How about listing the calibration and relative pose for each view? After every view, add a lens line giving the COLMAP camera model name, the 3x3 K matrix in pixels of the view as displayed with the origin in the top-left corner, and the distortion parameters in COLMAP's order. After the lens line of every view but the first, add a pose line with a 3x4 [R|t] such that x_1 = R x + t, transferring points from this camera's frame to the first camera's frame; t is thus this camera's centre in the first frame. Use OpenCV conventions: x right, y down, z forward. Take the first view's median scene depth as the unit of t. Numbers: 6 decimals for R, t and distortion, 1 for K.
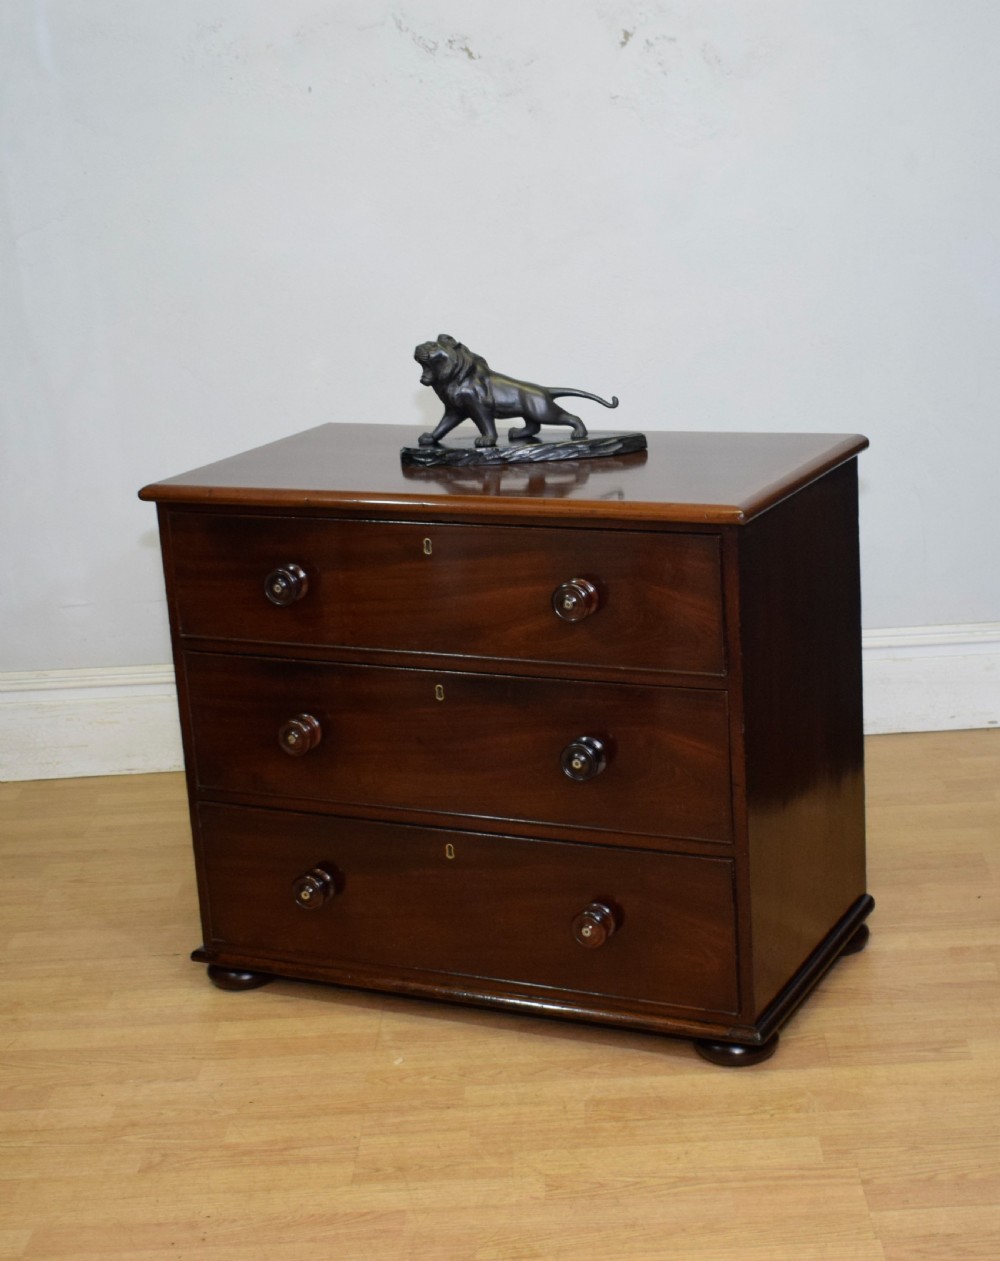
lens RADIAL K [[2232.3, 0, 568.3], [0, 2232.3, 631.9], [0, 0, 1]] dist [-0.029607, 0.105935]
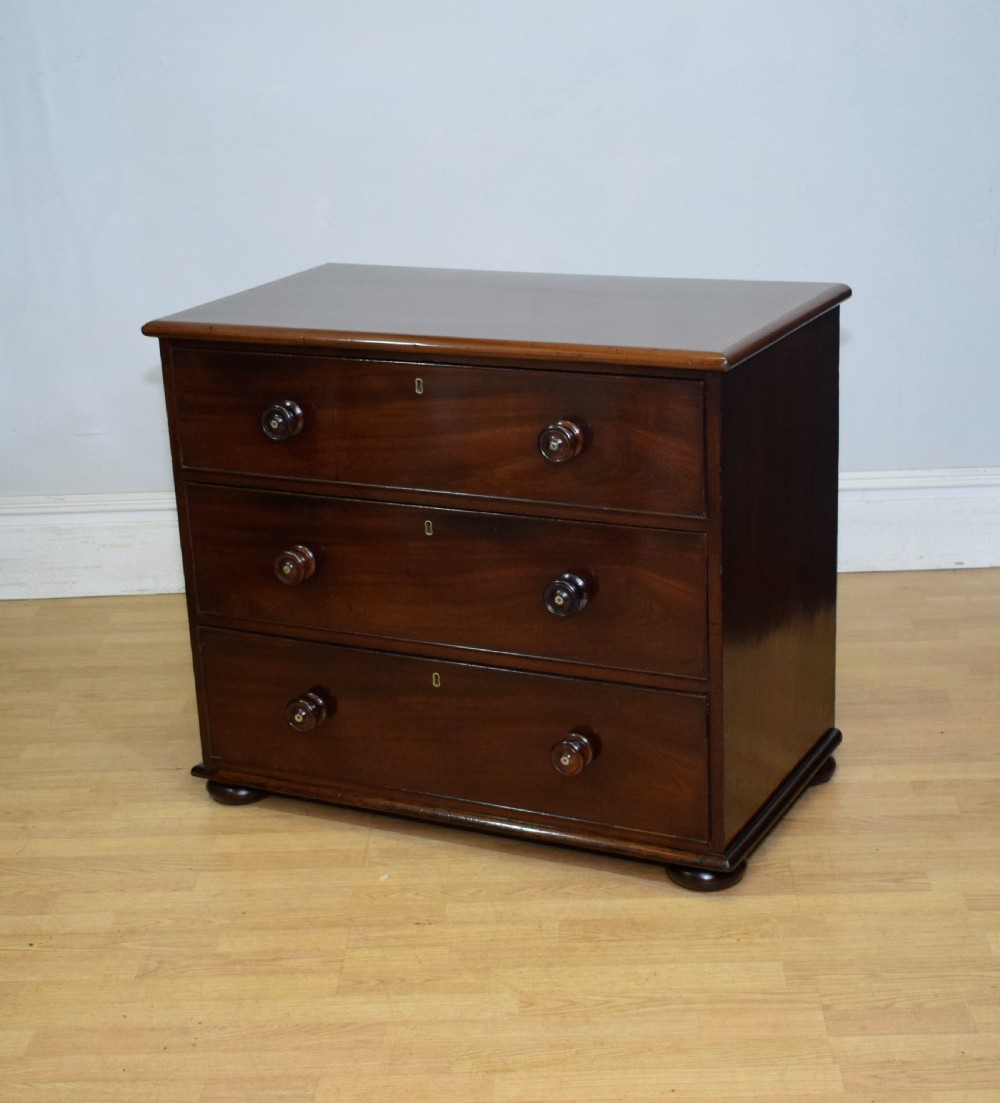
lens RADIAL K [[2022.5, 0, 506.0], [0, 2022.5, 641.9], [0, 0, 1]] dist [-0.019249, 0.071152]
pose [[0.999404, 0.022165, -0.026454, 0.004284], [-0.019688, 0.995705, 0.090467, -0.005956], [0.028345, -0.089893, 0.995548, 0.061269]]
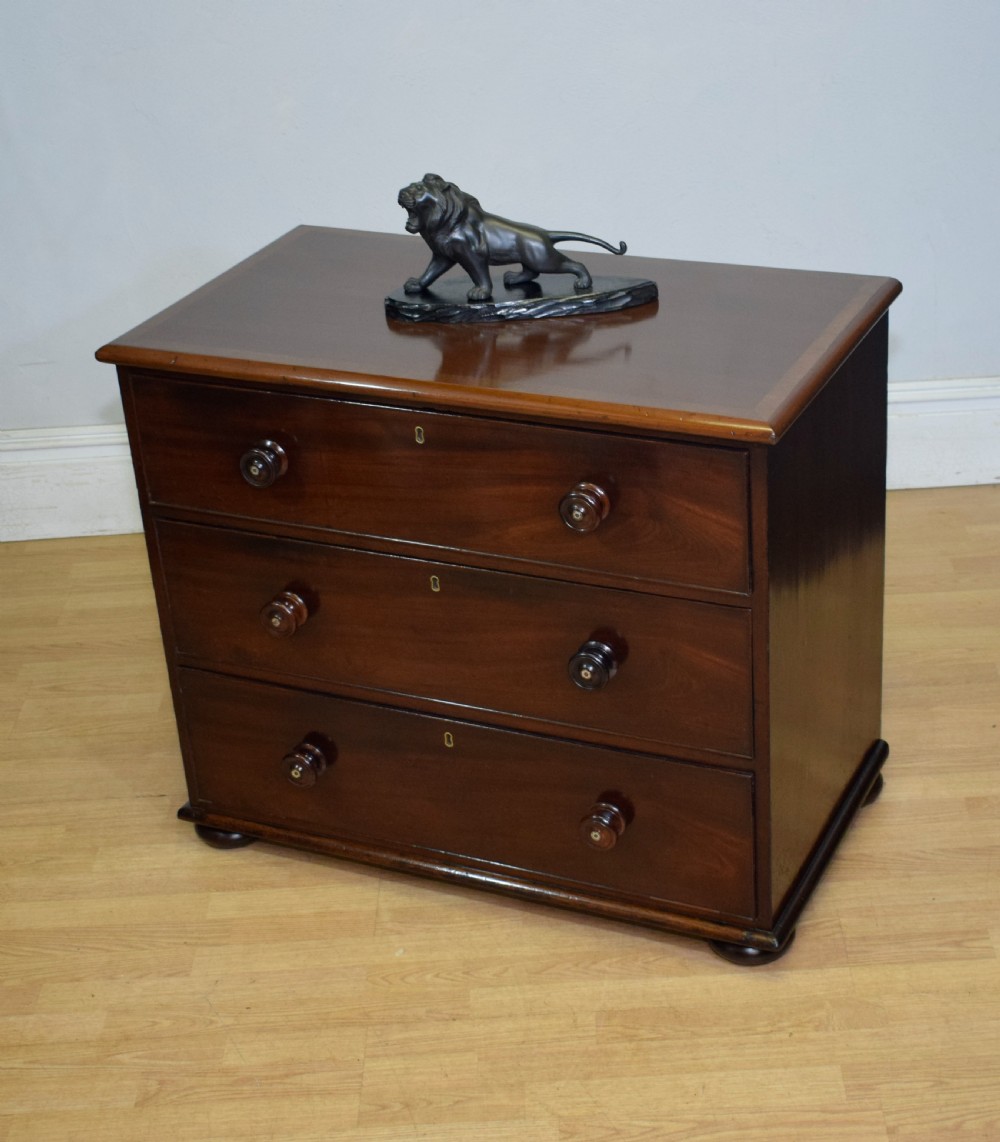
lens RADIAL K [[2093.8, 0, 562.3], [0, 2093.8, 571.0], [0, 0, 1]] dist [-0.019923, 0.043682]
pose [[0.999782, -0.009236, 0.018746, -0.021546], [0.004612, 0.972432, 0.233140, -0.180999], [-0.020383, -0.233002, 0.972263, 0.160226]]
